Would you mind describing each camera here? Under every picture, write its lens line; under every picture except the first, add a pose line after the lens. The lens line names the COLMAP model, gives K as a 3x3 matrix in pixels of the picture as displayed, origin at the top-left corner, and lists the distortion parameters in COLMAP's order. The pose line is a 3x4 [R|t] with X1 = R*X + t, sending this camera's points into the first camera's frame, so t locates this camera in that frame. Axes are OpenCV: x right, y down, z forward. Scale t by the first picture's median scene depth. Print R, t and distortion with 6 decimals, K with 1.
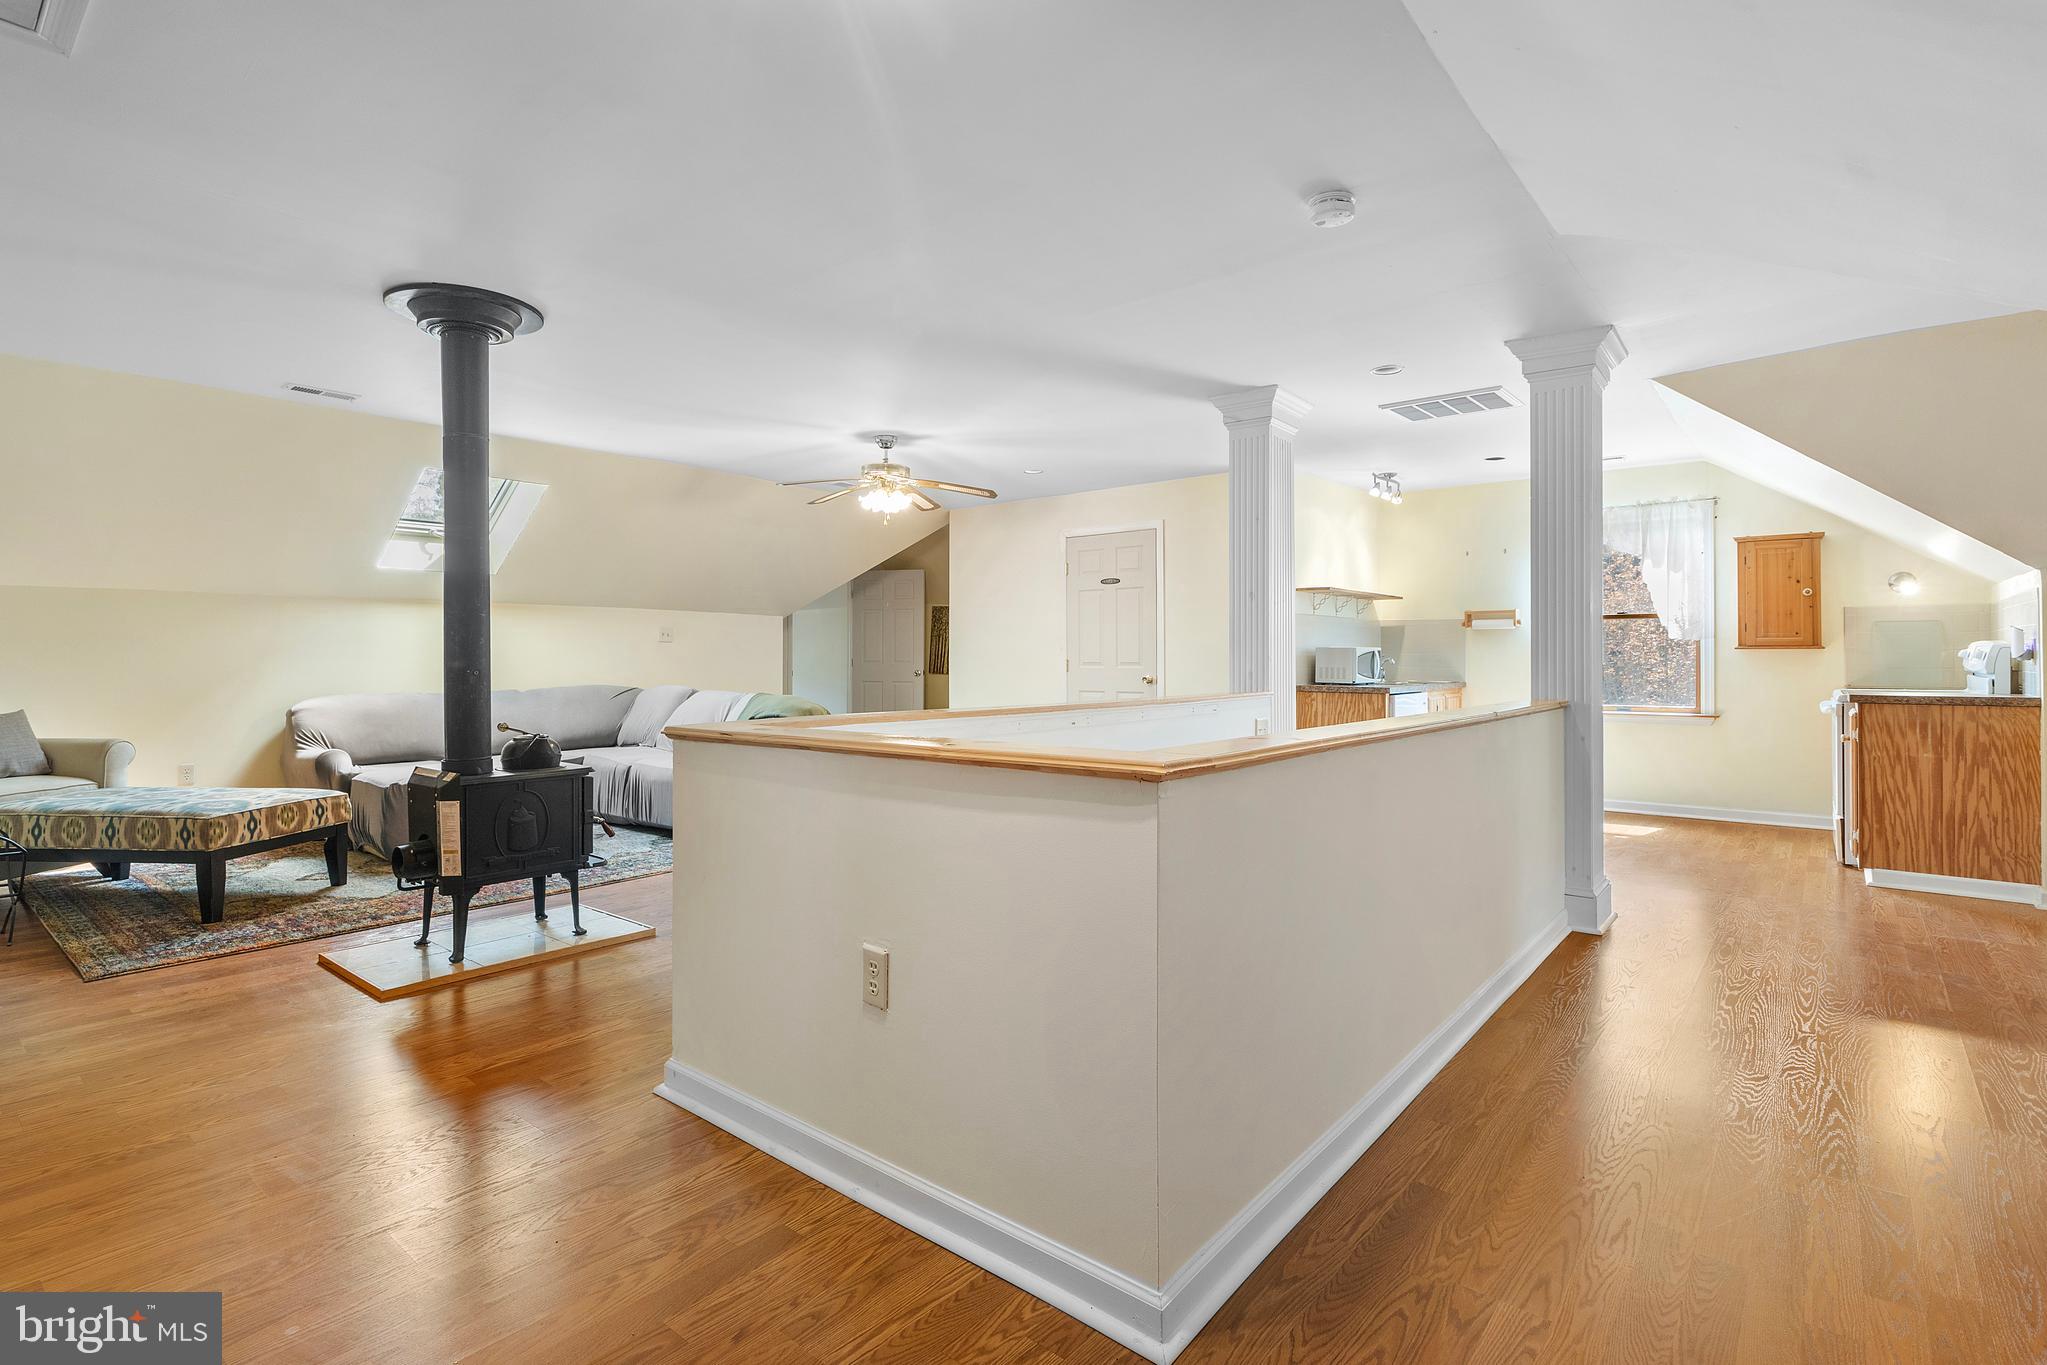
lens RADIAL K [[1001.7, 0, 1024.0], [0, 1001.7, 647.3], [0, 0, 1]] dist [0.008221, -0.001841]
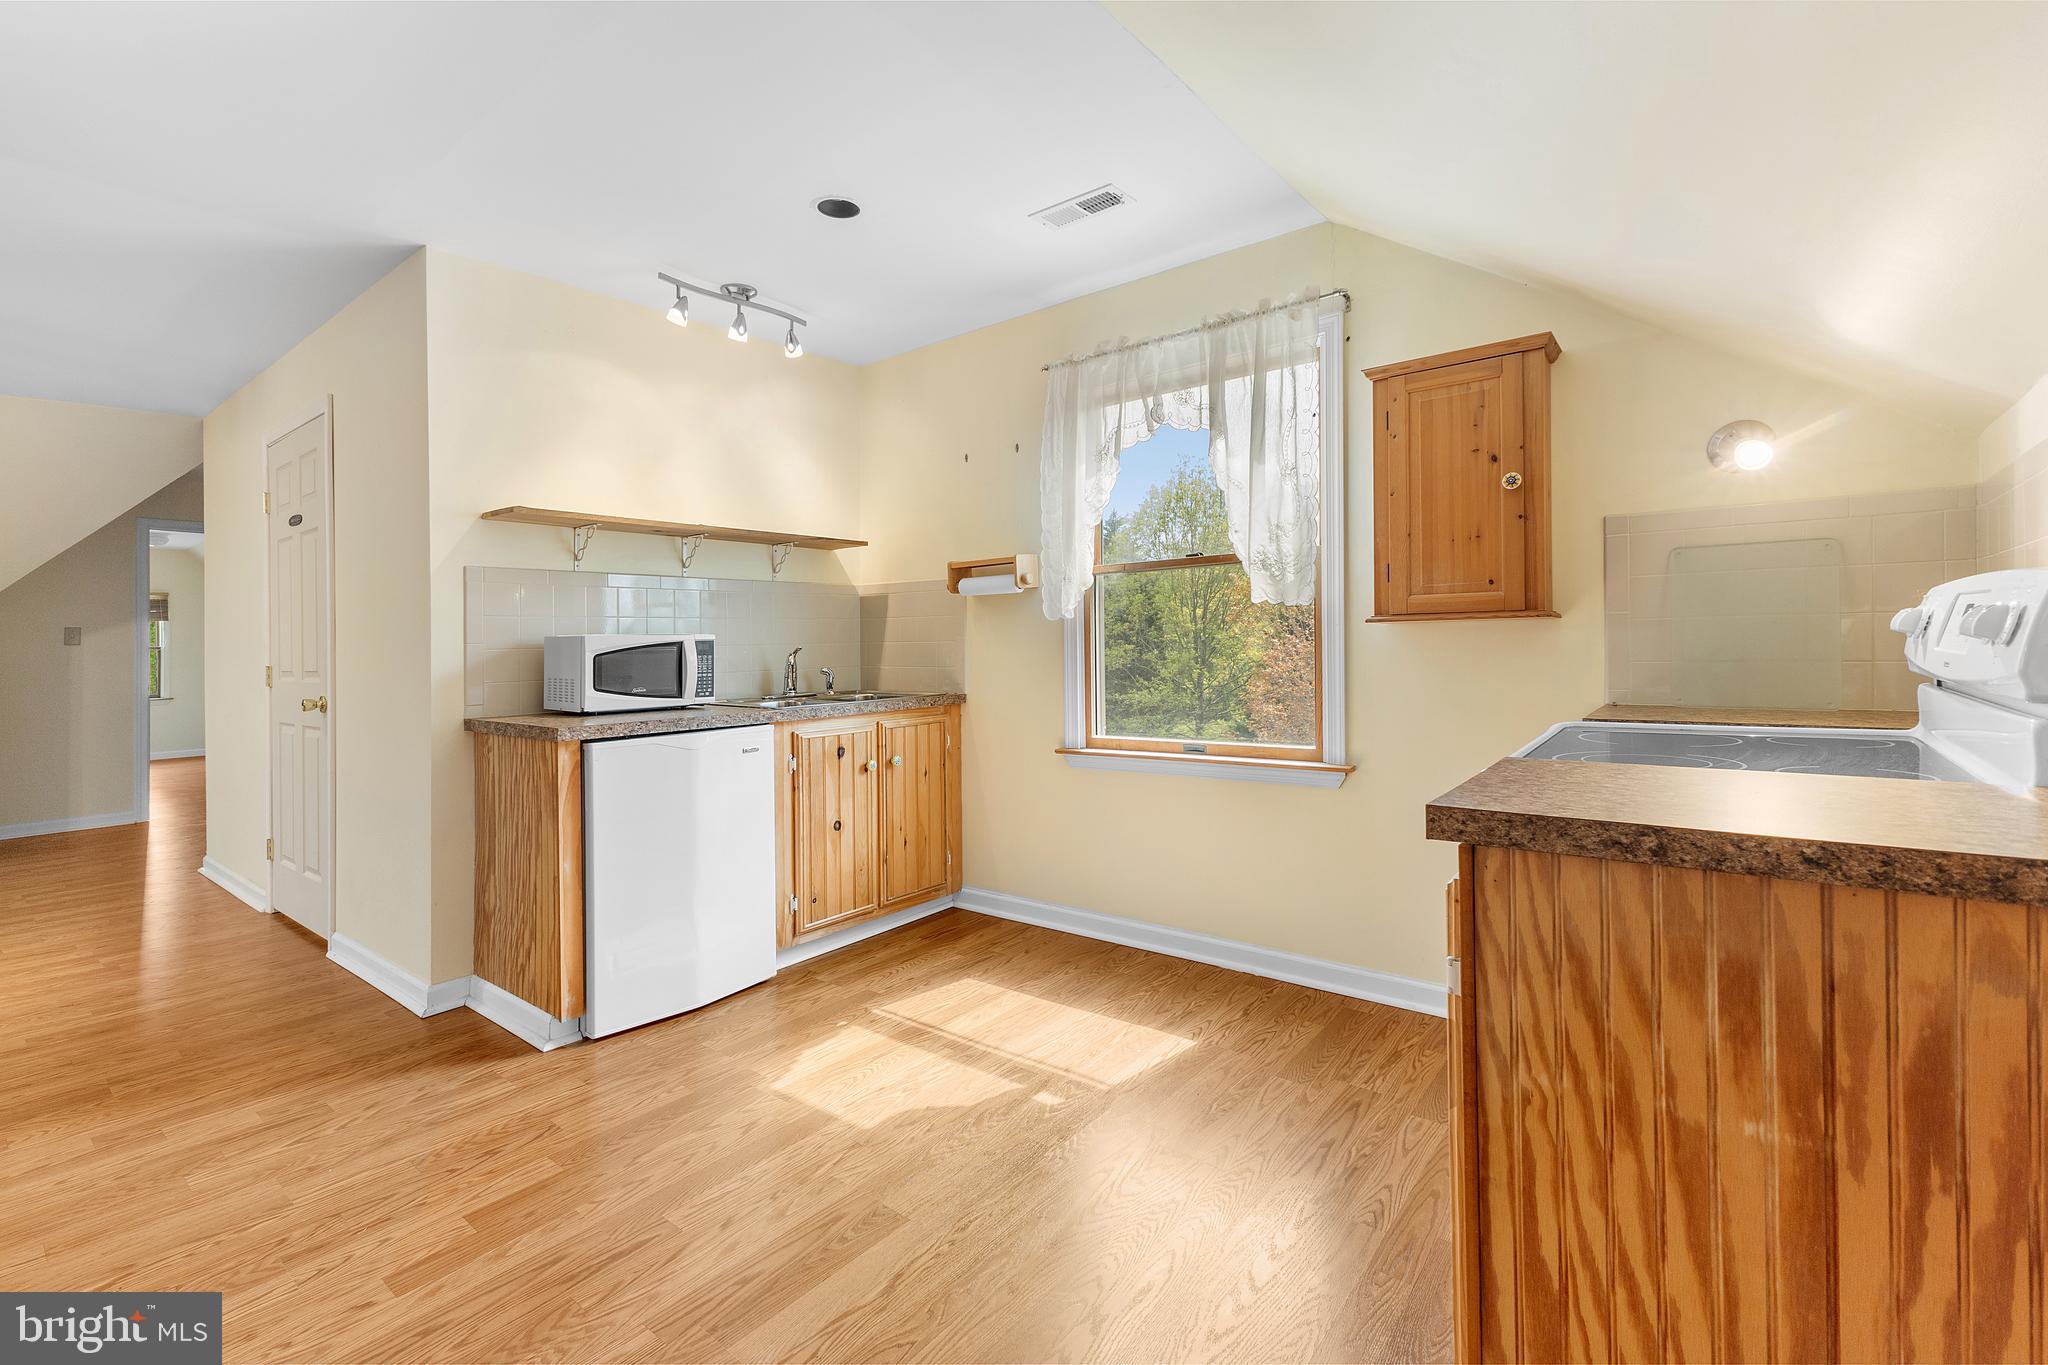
lens RADIAL K [[917.4, 0, 994.3], [0, 917.4, 650.9], [0, 0, 1]] dist [0.014869, -0.000261]
pose [[0.999813, -0.018415, -0.005884, 0.554599], [0.018498, 0.999726, 0.014358, 0.005458], [0.005618, -0.014464, 0.999880, 0.605203]]
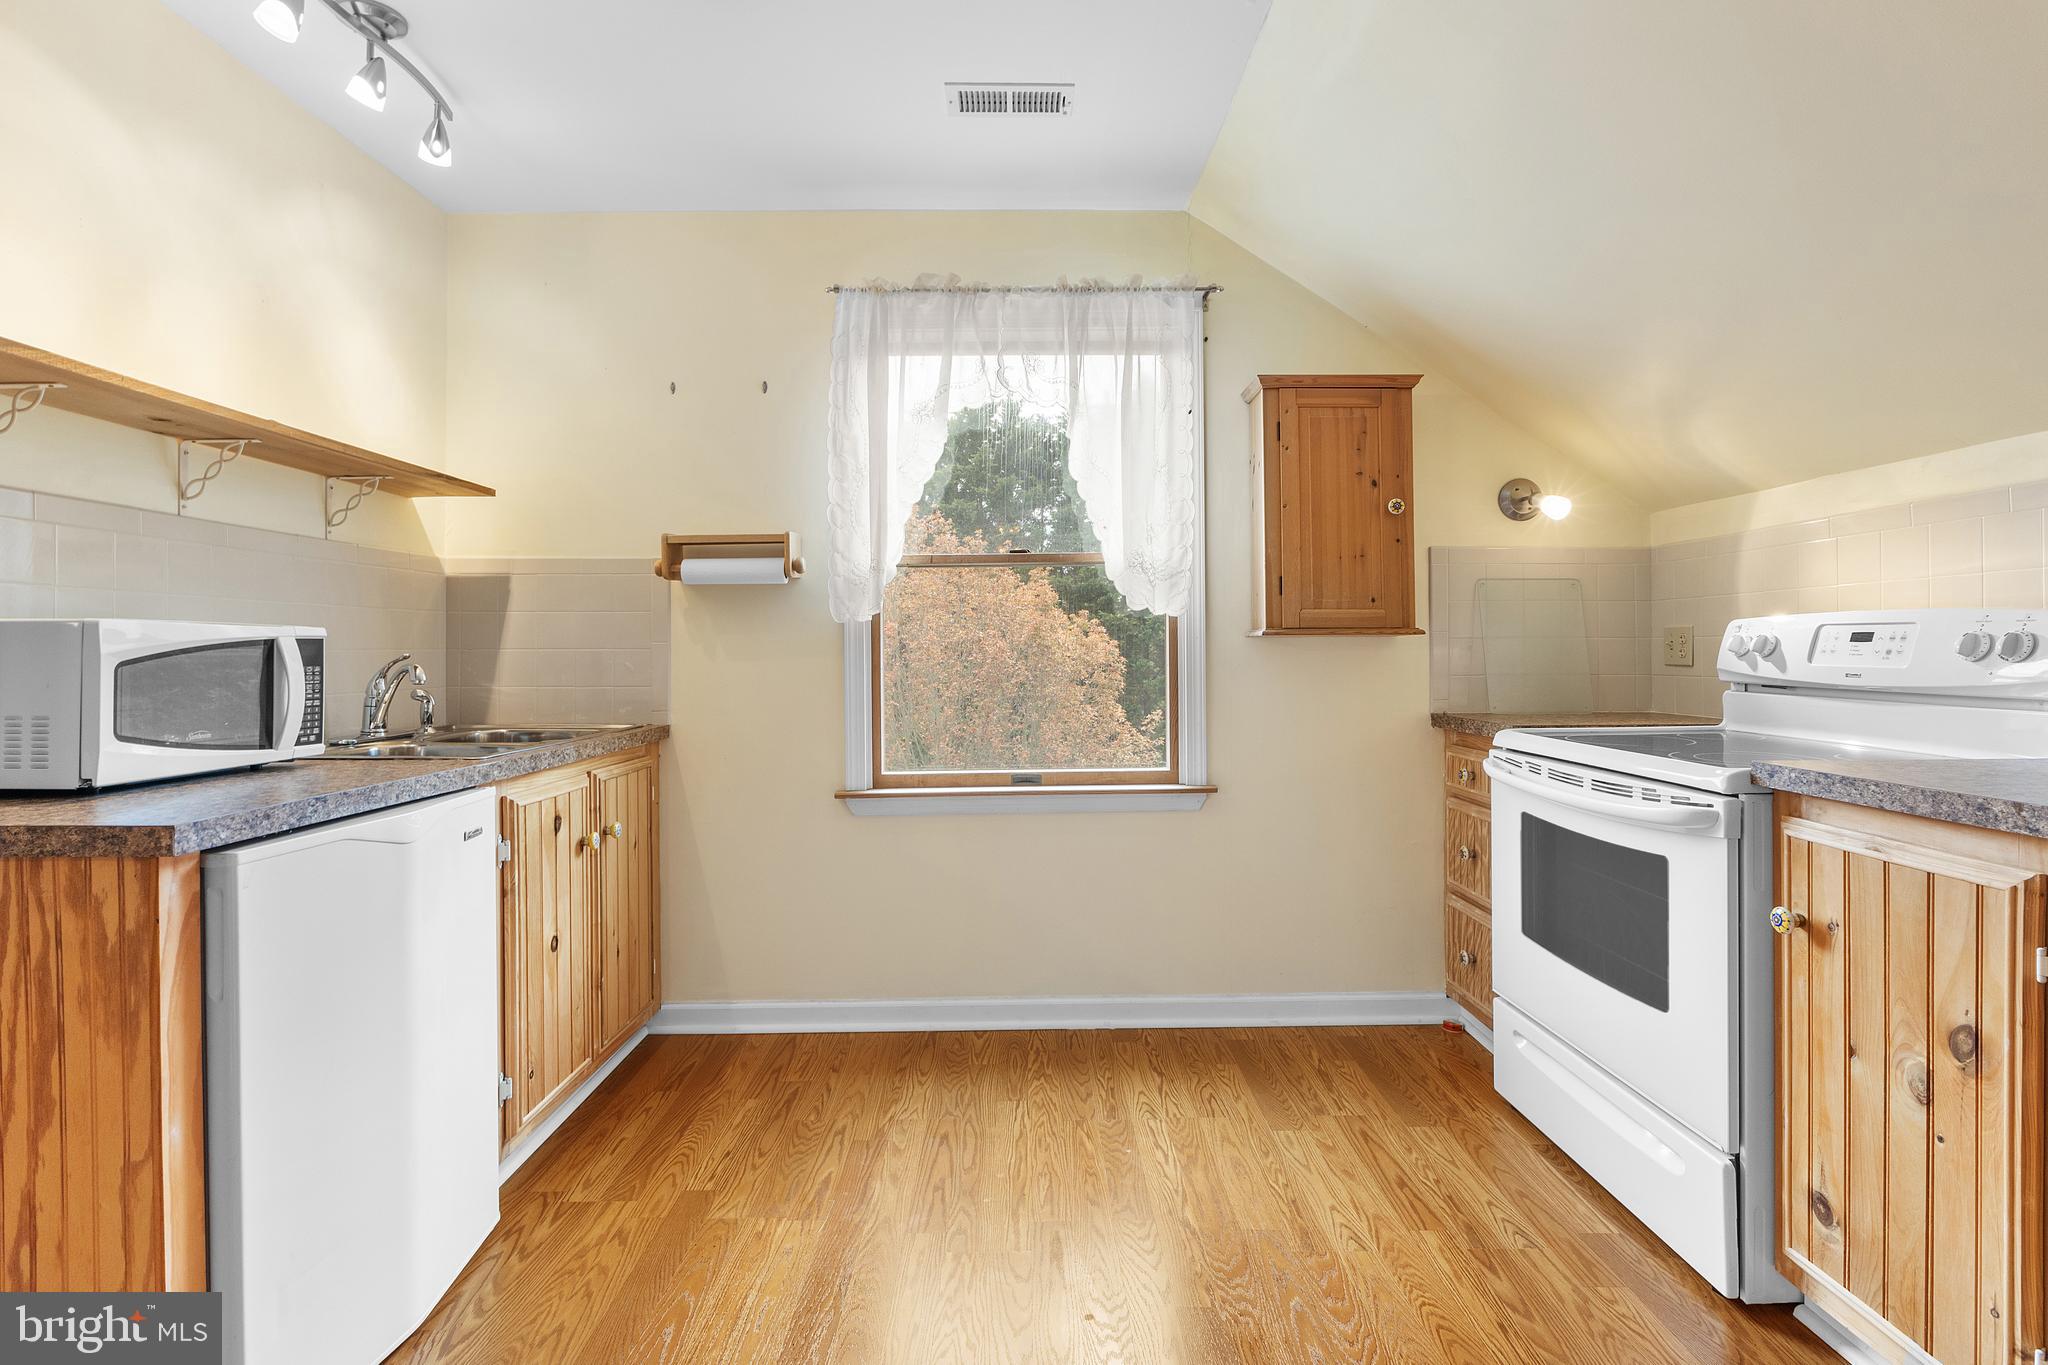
lens RADIAL K [[1002.2, 0, 1040.1], [0, 1002.2, 661.3], [0, 0, 1]] dist [0.008221, -0.001841]
pose [[0.766896, -0.009311, 0.641703, 0.366922], [0.000910, 0.999910, 0.013422, 0.006948], [-0.641770, -0.009710, 0.766835, 0.745398]]
